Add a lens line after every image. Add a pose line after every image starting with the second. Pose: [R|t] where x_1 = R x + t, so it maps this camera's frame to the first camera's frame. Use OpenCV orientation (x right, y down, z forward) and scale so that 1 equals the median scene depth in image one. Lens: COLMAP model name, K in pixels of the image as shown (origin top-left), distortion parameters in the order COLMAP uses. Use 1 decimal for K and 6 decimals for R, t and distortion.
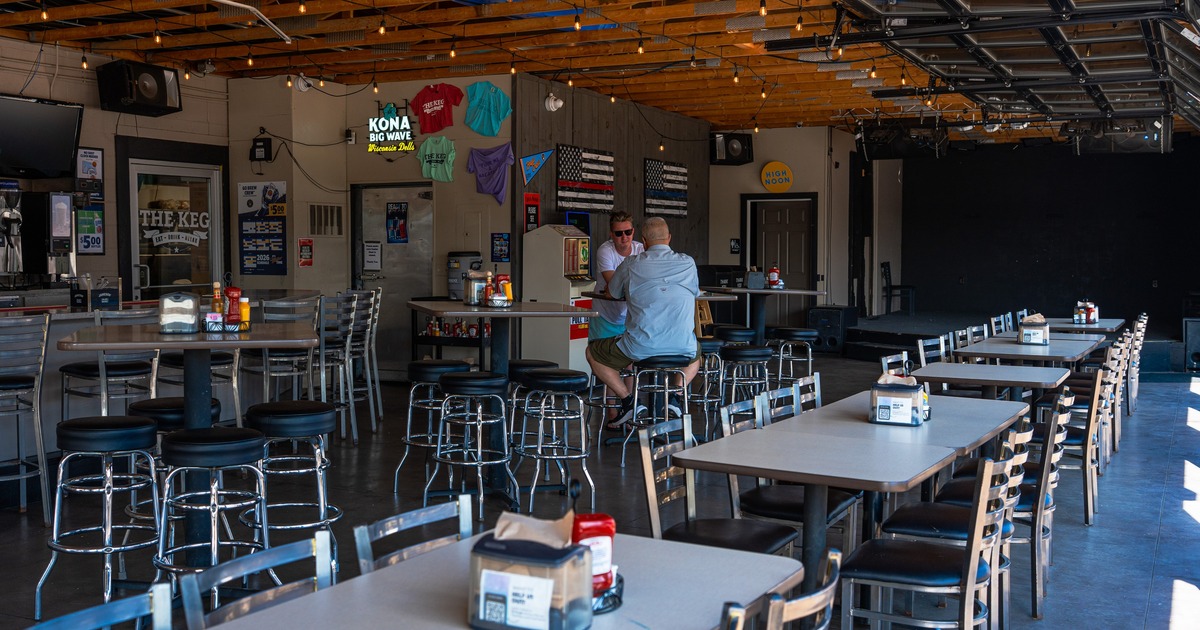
lens RADIAL K [[1205.7, 0, 600.8], [0, 1205.7, 312.2], [0, 0, 1]] dist [-0.007615, 0.000000]
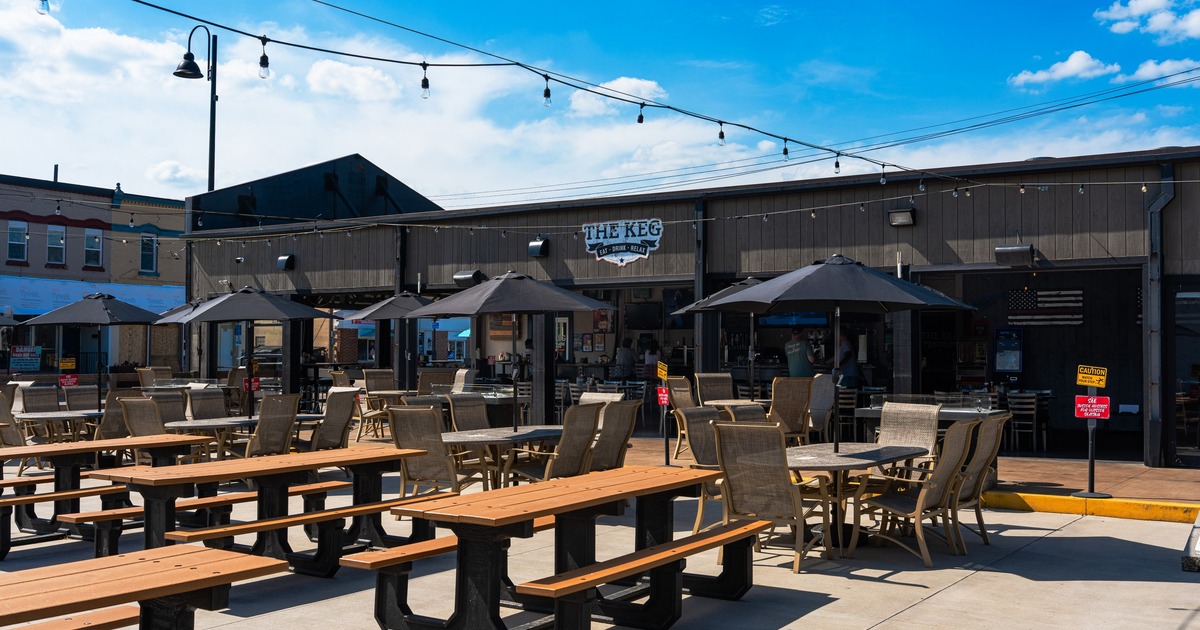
lens RADIAL K [[1205.7, 0, 599.2], [0, 1205.7, 316.4], [0, 0, 1]] dist [-0.007615, 0.000000]
pose [[-0.139405, -0.027641, -0.989850, 1.943859], [-0.052646, 0.998403, -0.020465, -0.034295], [0.988835, 0.049259, -0.140638, 0.698715]]
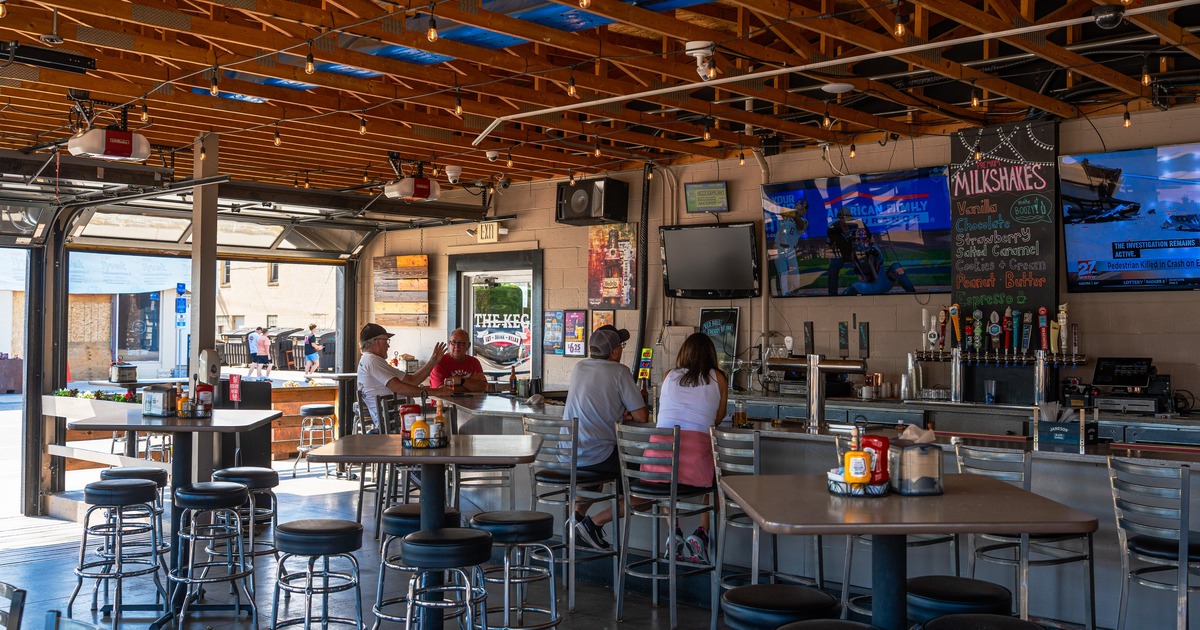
lens RADIAL K [[1205.7, 0, 596.2], [0, 1205.7, 313.0], [0, 0, 1]] dist [-0.007615, 0.000000]
pose [[-0.280171, -0.013270, -0.959858, 0.285973], [-0.054816, 0.998494, 0.002196, -0.050378], [0.958384, 0.053230, -0.280477, 0.606818]]
